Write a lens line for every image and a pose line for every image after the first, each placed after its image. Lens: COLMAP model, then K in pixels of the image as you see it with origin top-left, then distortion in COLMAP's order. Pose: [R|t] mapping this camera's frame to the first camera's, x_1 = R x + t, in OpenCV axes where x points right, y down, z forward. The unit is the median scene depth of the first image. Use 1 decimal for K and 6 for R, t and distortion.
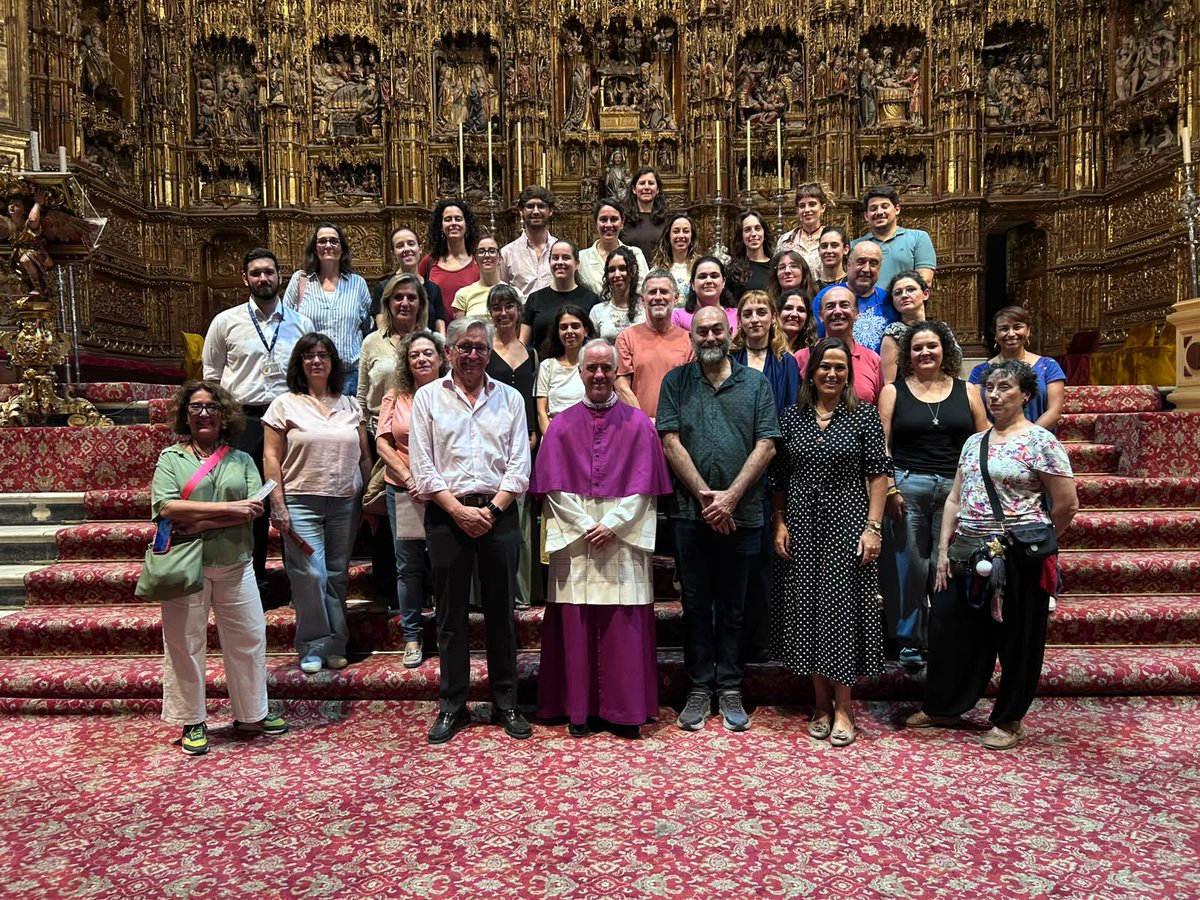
lens RADIAL K [[908.4, 0, 611.5], [0, 908.4, 445.3], [0, 0, 1]] dist [0.019277, -0.006537]
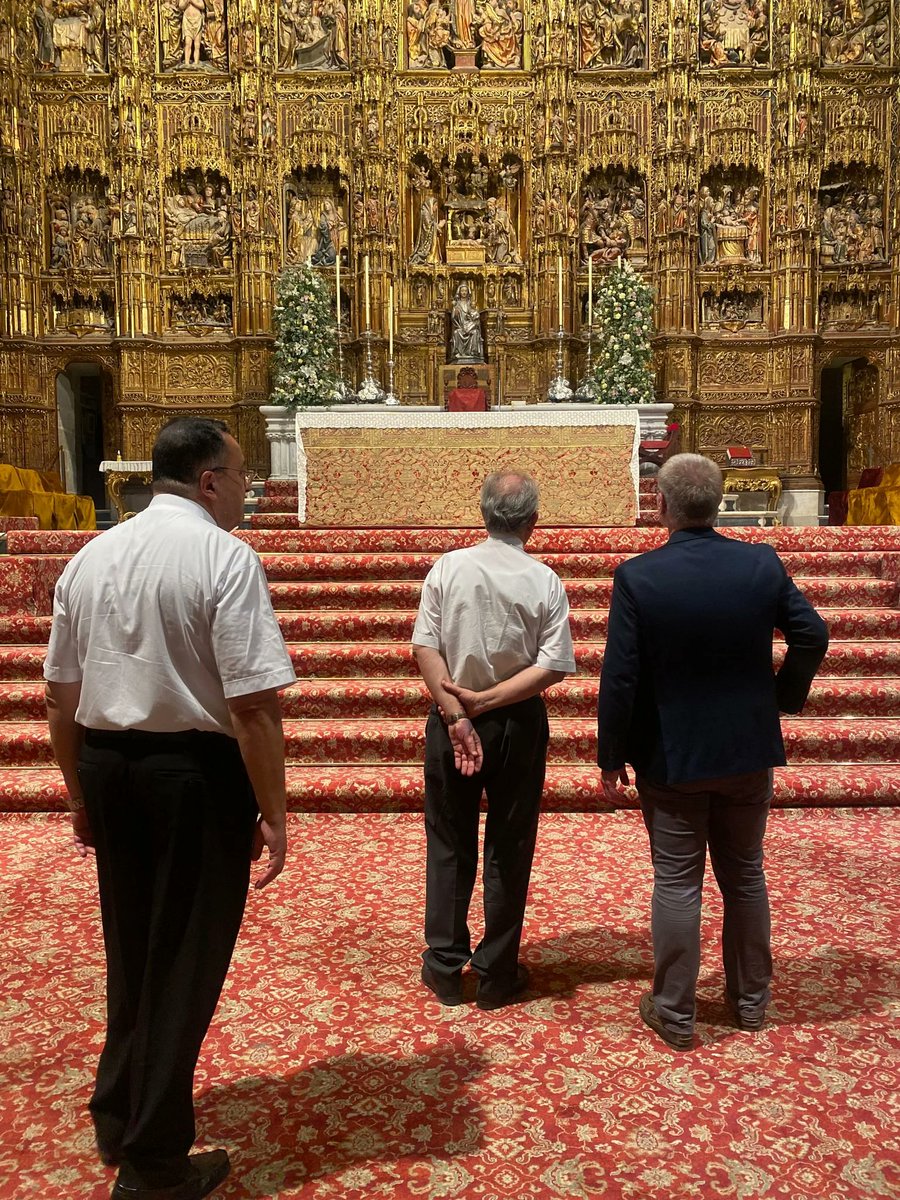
lens RADIAL K [[908.4, 0, 478.6], [0, 908.4, 581.1], [0, 0, 1]] dist [0.019277, -0.006537]
pose [[0.999907, 0.006604, 0.011921, 0.013652], [-0.006786, 0.999860, 0.015272, -0.005113], [-0.011819, -0.015351, 0.999812, -0.031499]]
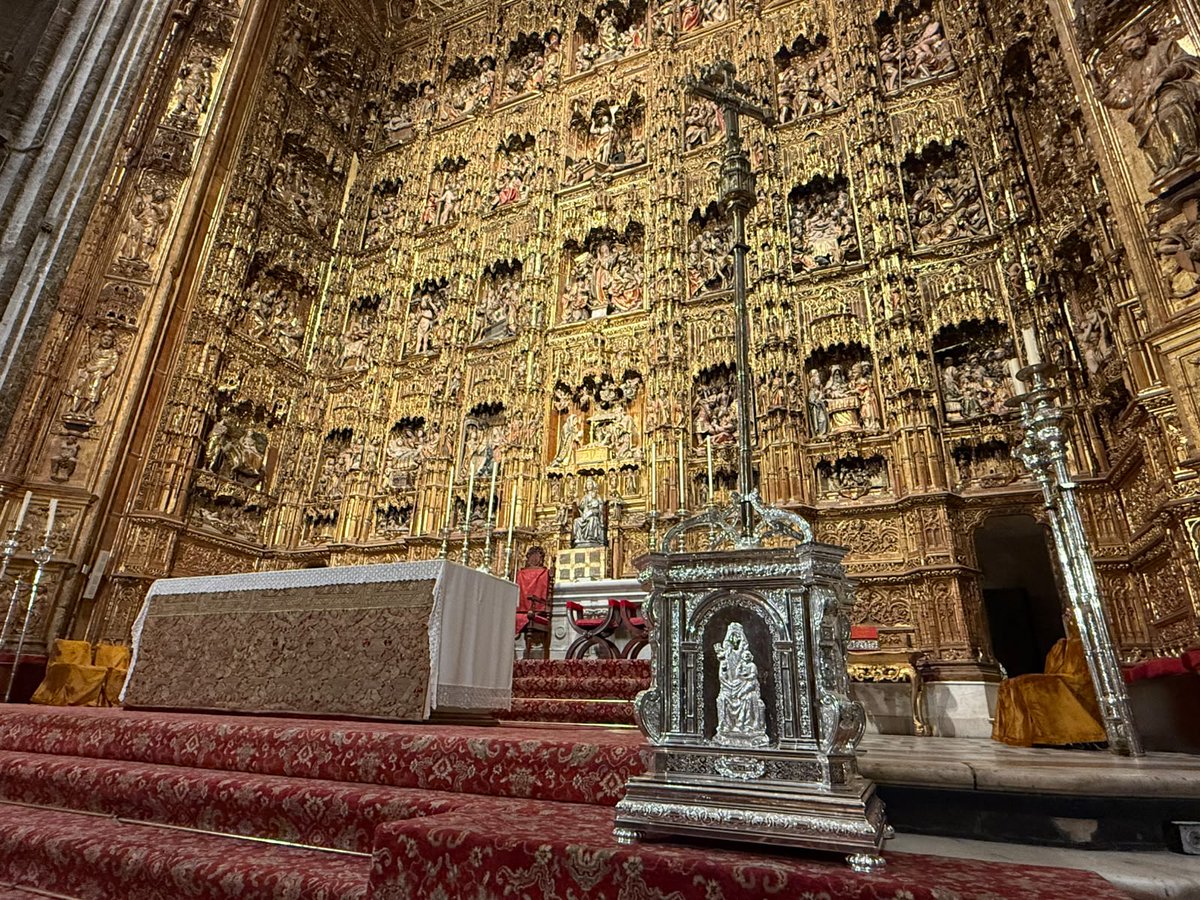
lens RADIAL K [[659.7, 0, 604.0], [0, 659.7, 449.4], [0, 0, 1]] dist [0.003138, 0.001458]
pose [[0.919231, -0.104081, -0.379712, 0.345902], [-0.060382, 0.915748, -0.397190, -0.032852], [0.389061, 0.388037, 0.835499, 0.311787]]
